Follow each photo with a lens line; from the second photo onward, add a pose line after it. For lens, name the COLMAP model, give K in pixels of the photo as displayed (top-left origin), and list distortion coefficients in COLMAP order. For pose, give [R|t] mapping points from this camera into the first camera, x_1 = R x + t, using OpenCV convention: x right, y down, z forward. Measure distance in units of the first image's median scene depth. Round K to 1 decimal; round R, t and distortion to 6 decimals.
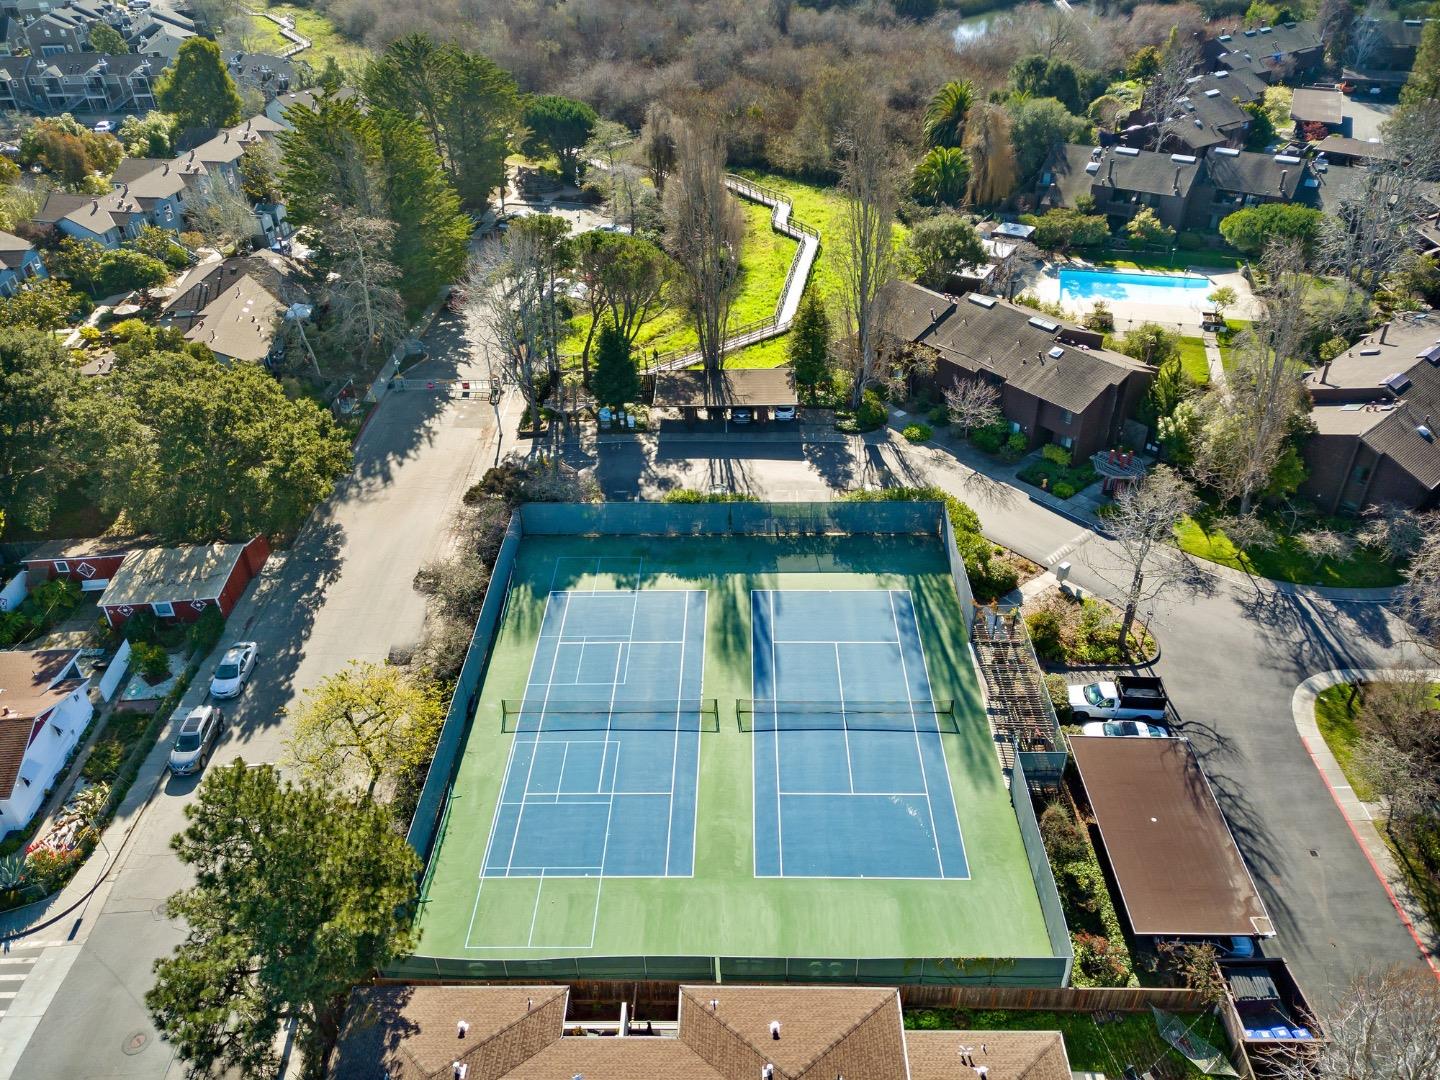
lens RADIAL K [[985.6, 0, 694.3], [0, 985.6, 537.7], [0, 0, 1]] dist [0.079856, -0.108777]
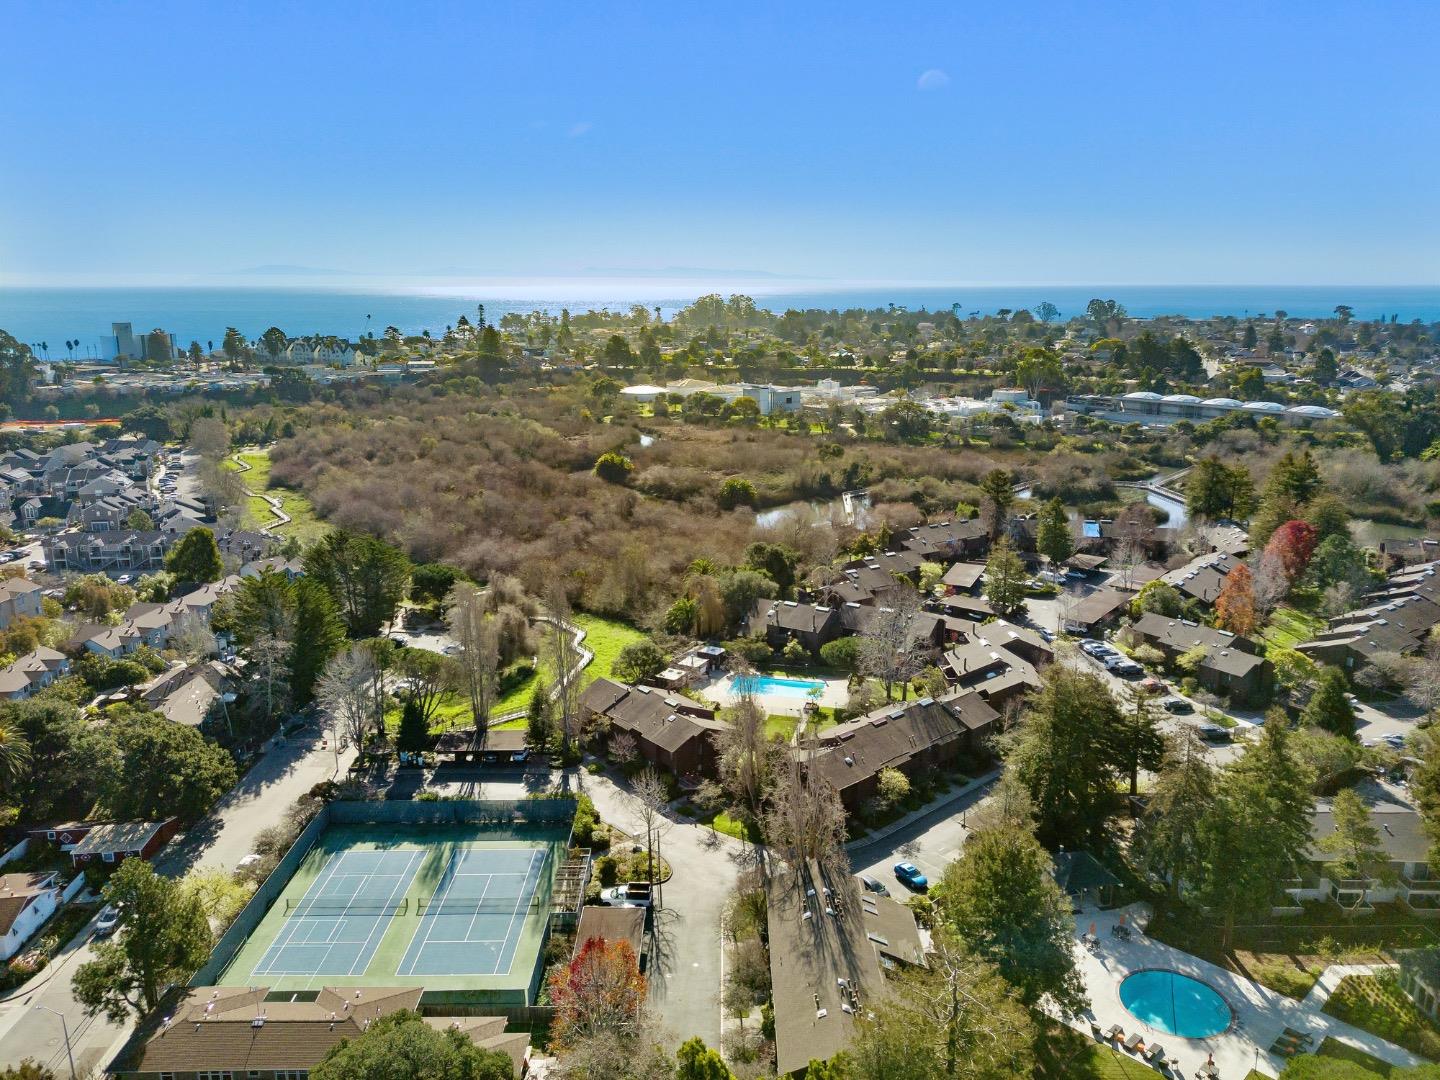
lens RADIAL K [[982.9, 0, 683.6], [0, 982.9, 539.8], [0, 0, 1]] dist [0.011733, -0.027231]
pose [[0.999667, 0.009333, 0.024066, 0.289177], [0.001177, 0.914890, -0.403702, 0.176890], [-0.025786, 0.403596, 0.914574, -0.550817]]
